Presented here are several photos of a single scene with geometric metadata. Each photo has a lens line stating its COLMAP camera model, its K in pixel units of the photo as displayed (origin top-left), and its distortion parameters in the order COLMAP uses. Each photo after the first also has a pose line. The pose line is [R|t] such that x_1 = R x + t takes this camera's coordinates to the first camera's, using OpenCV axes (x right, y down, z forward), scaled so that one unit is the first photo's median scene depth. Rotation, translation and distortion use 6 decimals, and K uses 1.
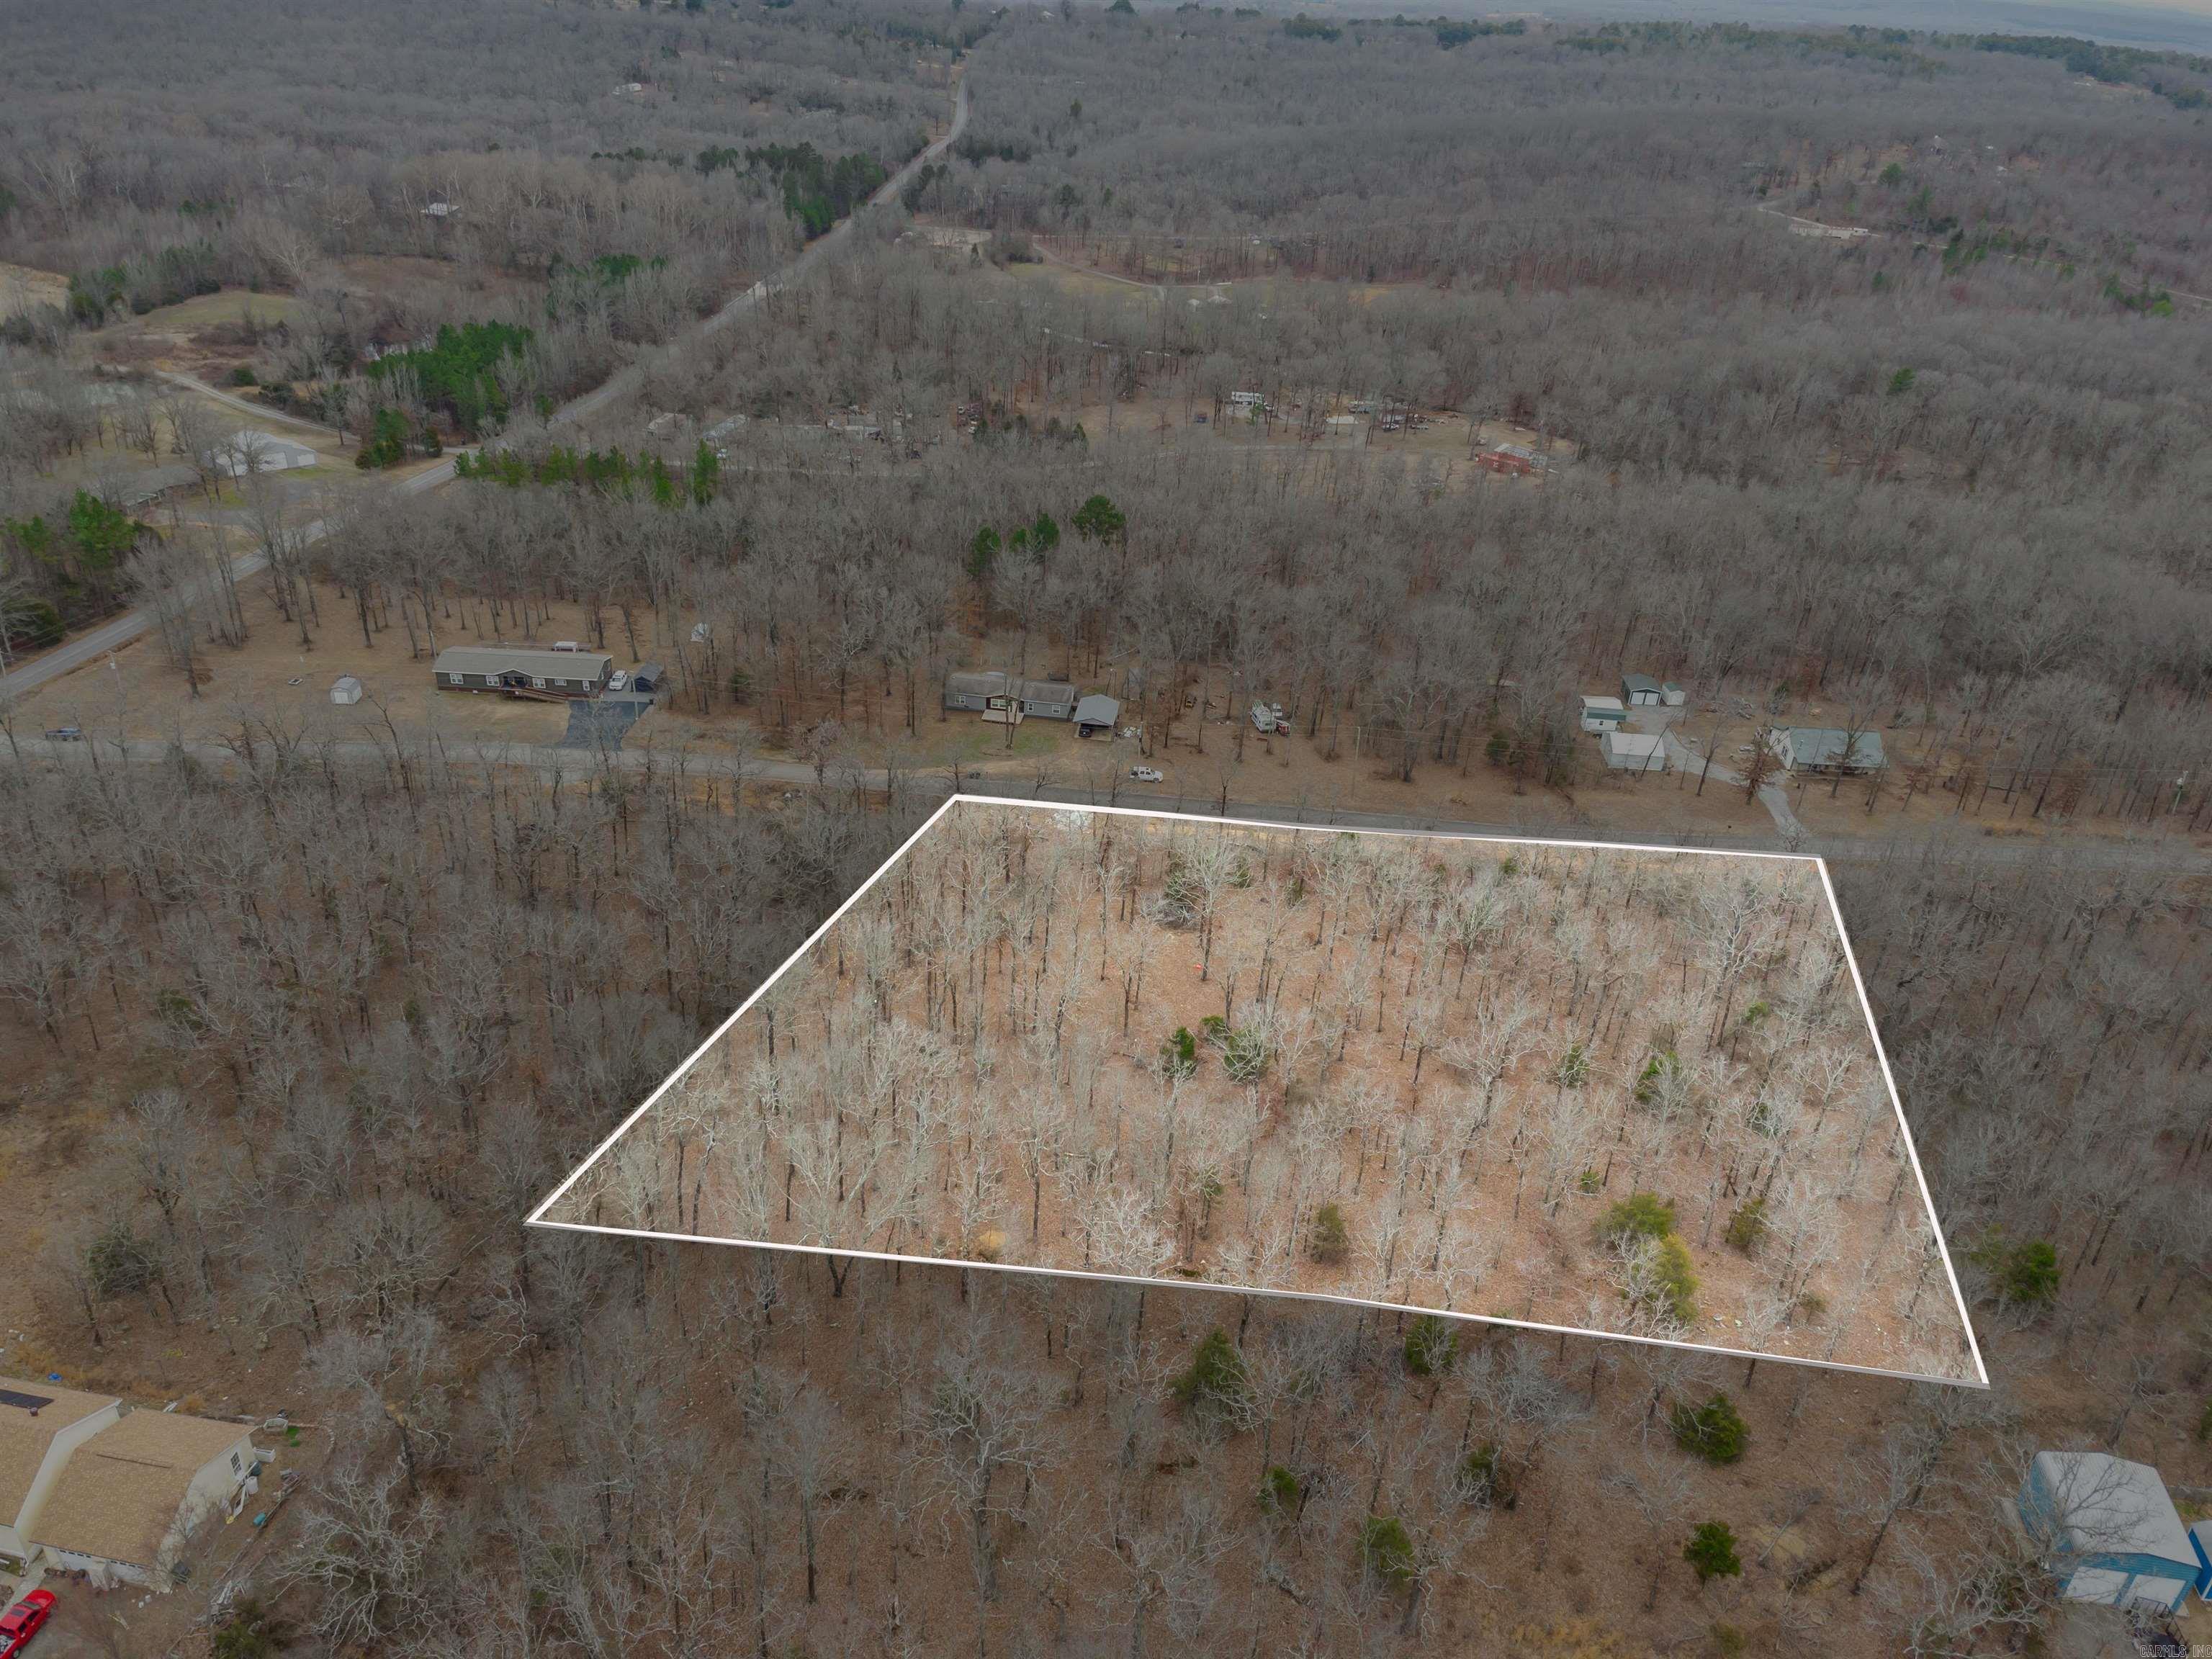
lens RADIAL K [[1528.7, 0, 1108.2], [0, 1528.7, 840.9], [0, 0, 1]] dist [0.238617, -0.256531]
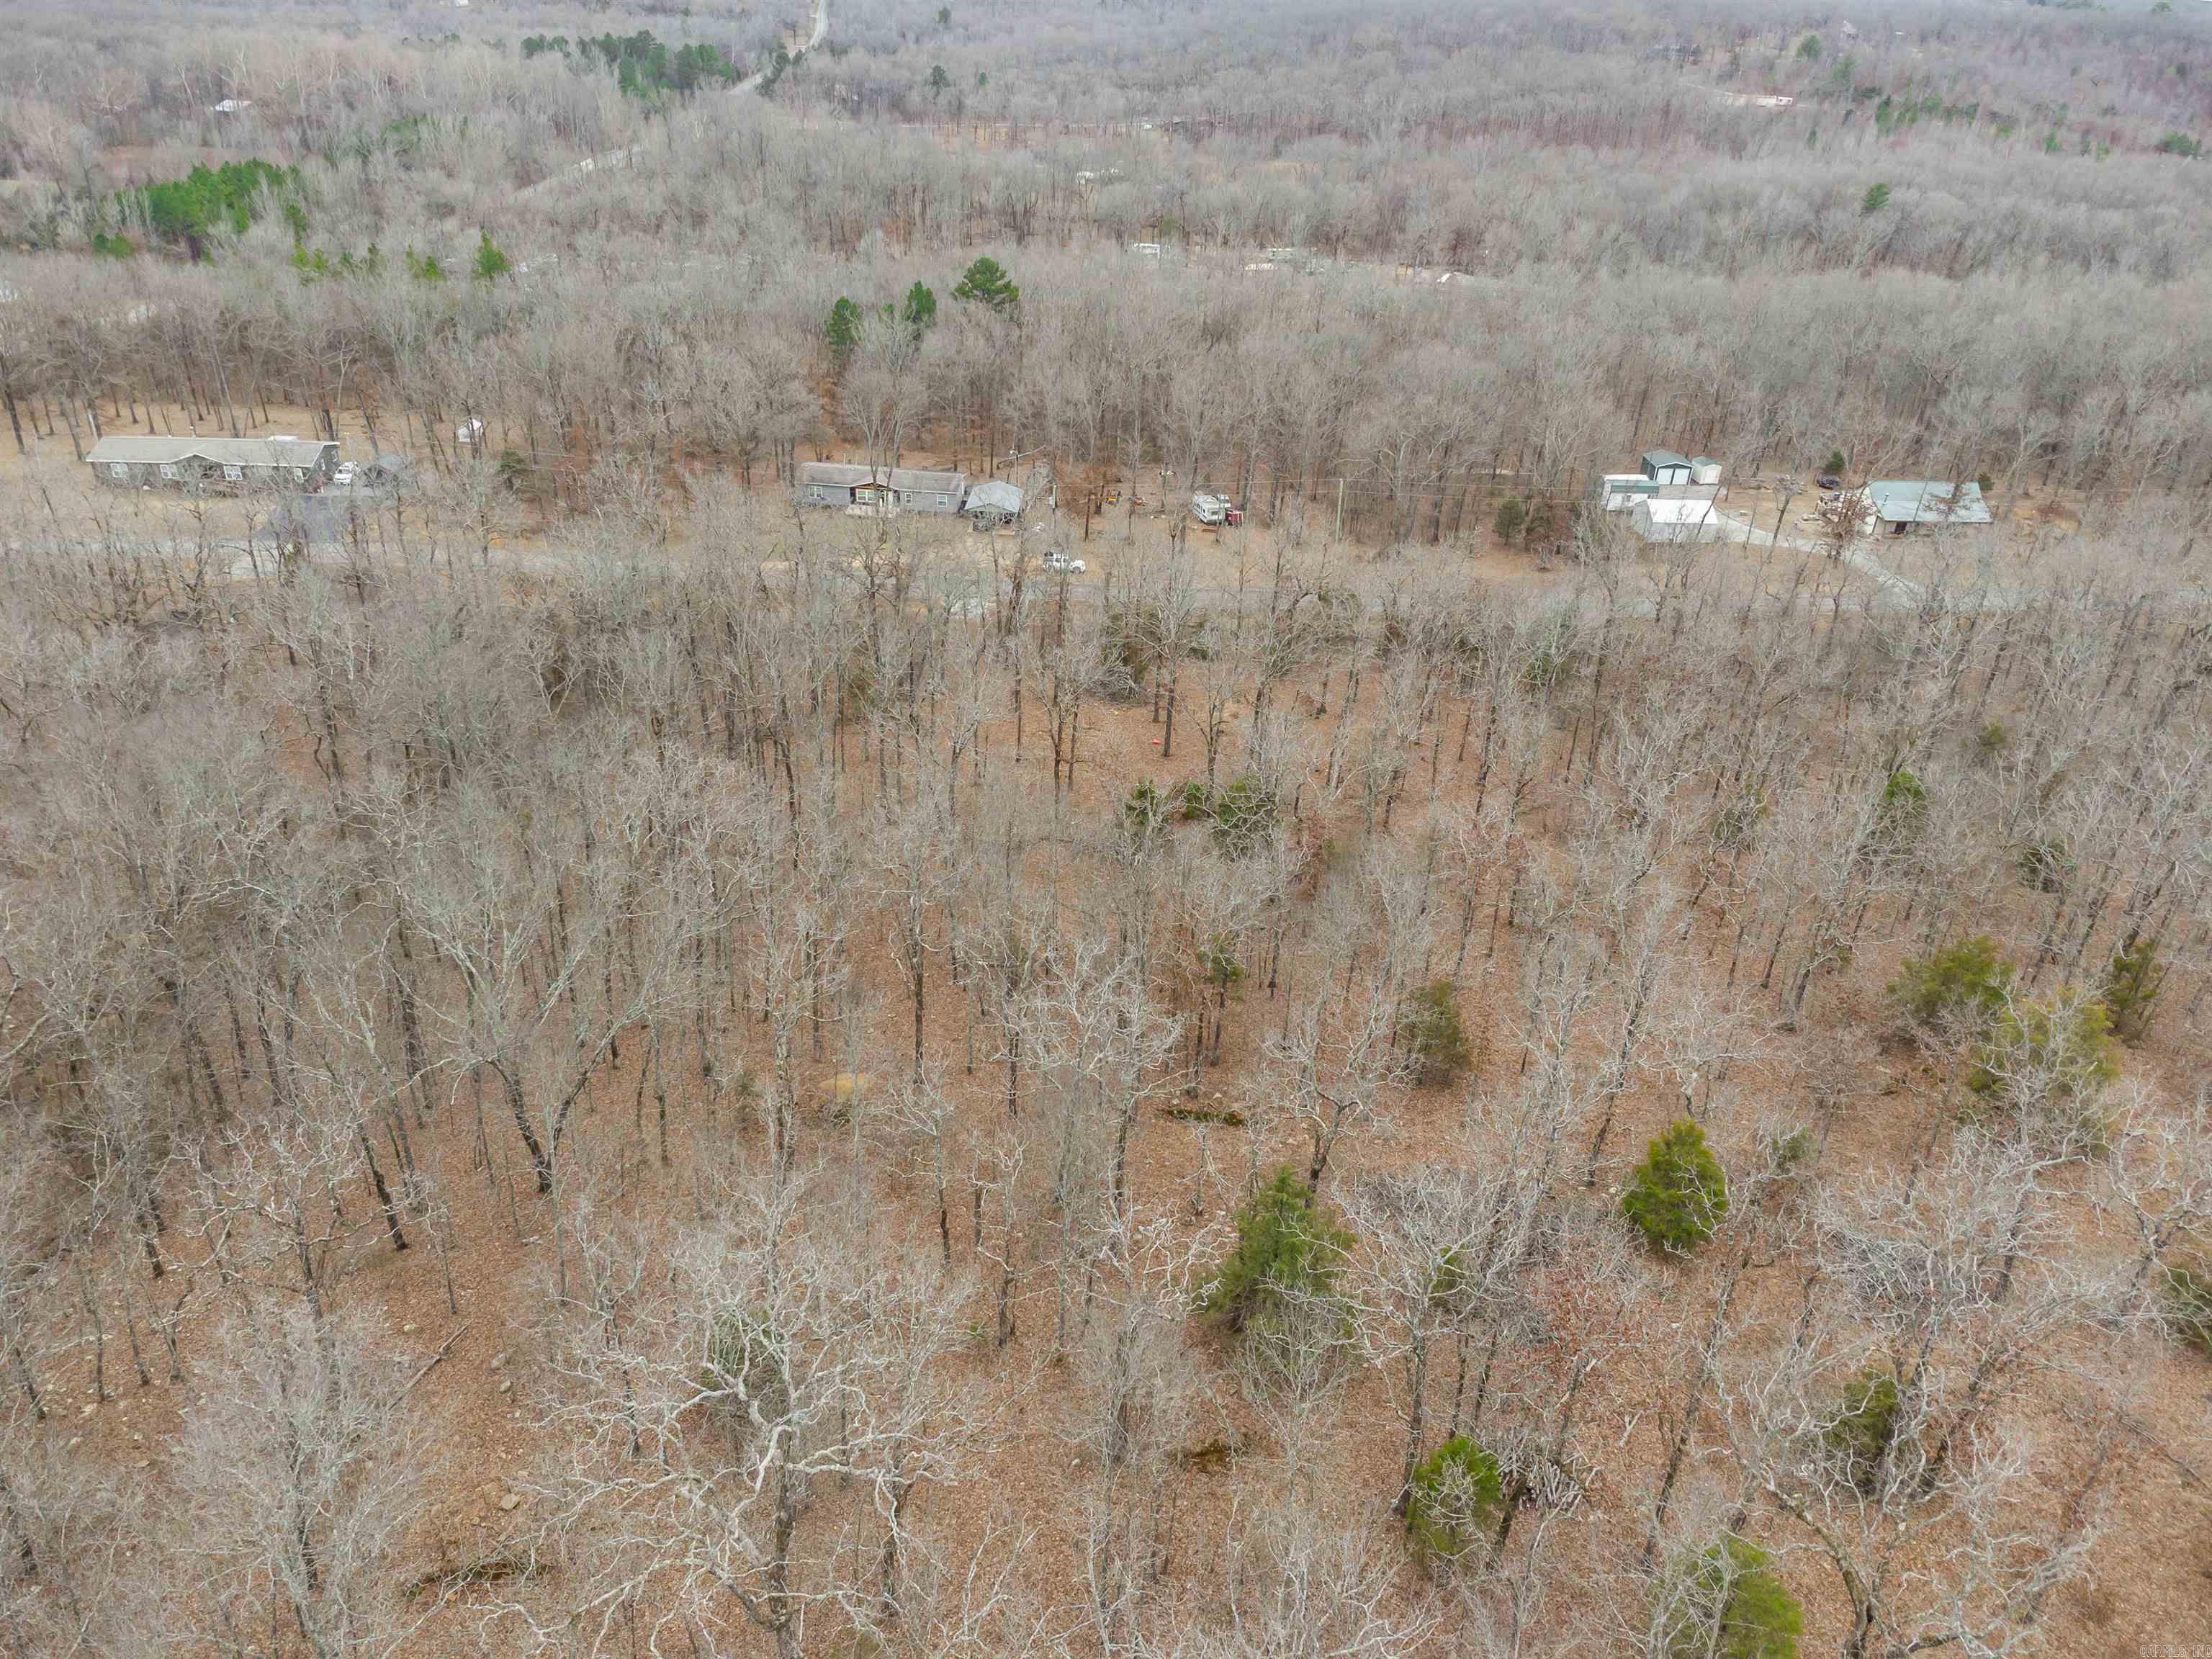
lens RADIAL K [[1528.7, 0, 1108.2], [0, 1528.7, 840.9], [0, 0, 1]] dist [0.238617, -0.256531]
pose [[0.997316, -0.044280, 0.058307, -0.003115], [0.044096, 0.999017, 0.004425, 0.074617], [-0.058446, -0.001842, 0.998289, 0.189422]]
